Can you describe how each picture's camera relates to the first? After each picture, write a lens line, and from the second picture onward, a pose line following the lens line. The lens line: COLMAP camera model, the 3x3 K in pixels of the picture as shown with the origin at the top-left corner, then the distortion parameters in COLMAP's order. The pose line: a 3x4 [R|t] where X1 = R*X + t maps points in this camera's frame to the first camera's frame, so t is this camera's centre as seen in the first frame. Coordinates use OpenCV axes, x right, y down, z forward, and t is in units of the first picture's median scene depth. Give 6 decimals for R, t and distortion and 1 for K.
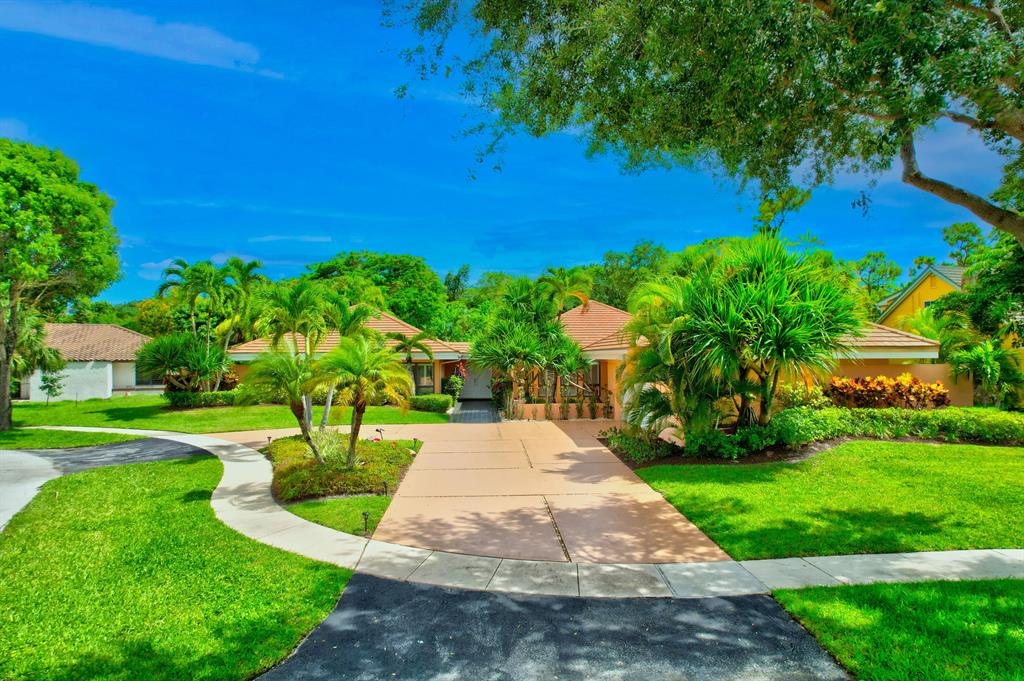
lens RADIAL K [[656.2, 0, 512.3], [0, 656.2, 337.1], [0, 0, 1]] dist [-0.074161, 0.065270]
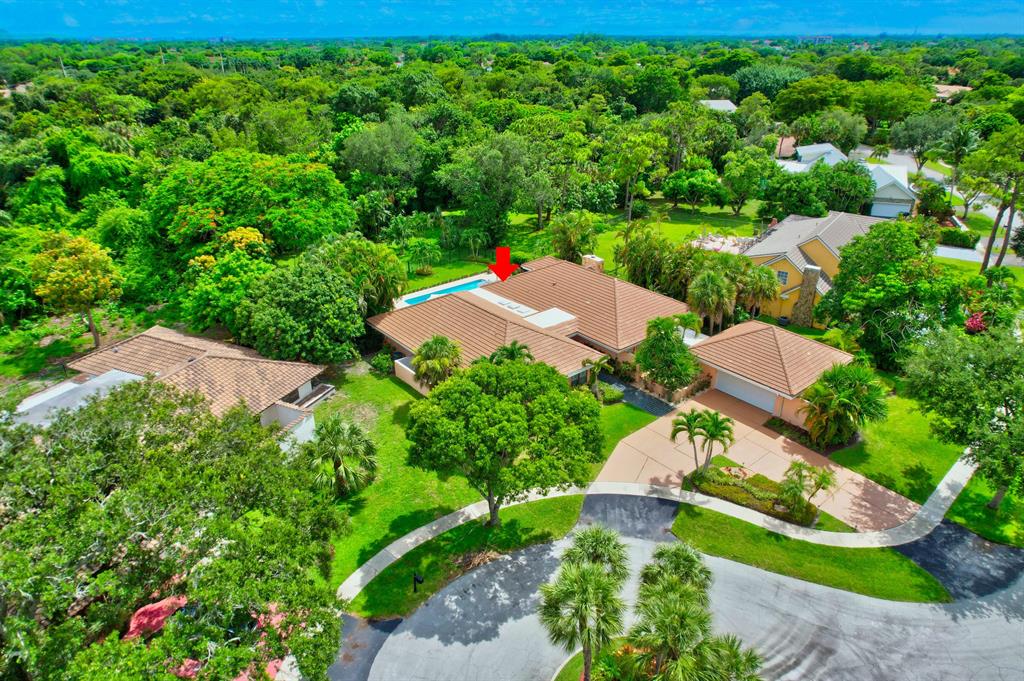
lens RADIAL K [[656.2, 0, 510.0], [0, 656.2, 338.9], [0, 0, 1]] dist [-0.074161, 0.065270]
pose [[0.799100, -0.253306, 0.545229, -3.805722], [-0.022677, 0.893560, 0.448370, -2.450387], [-0.600770, -0.370657, 0.708300, 0.014143]]
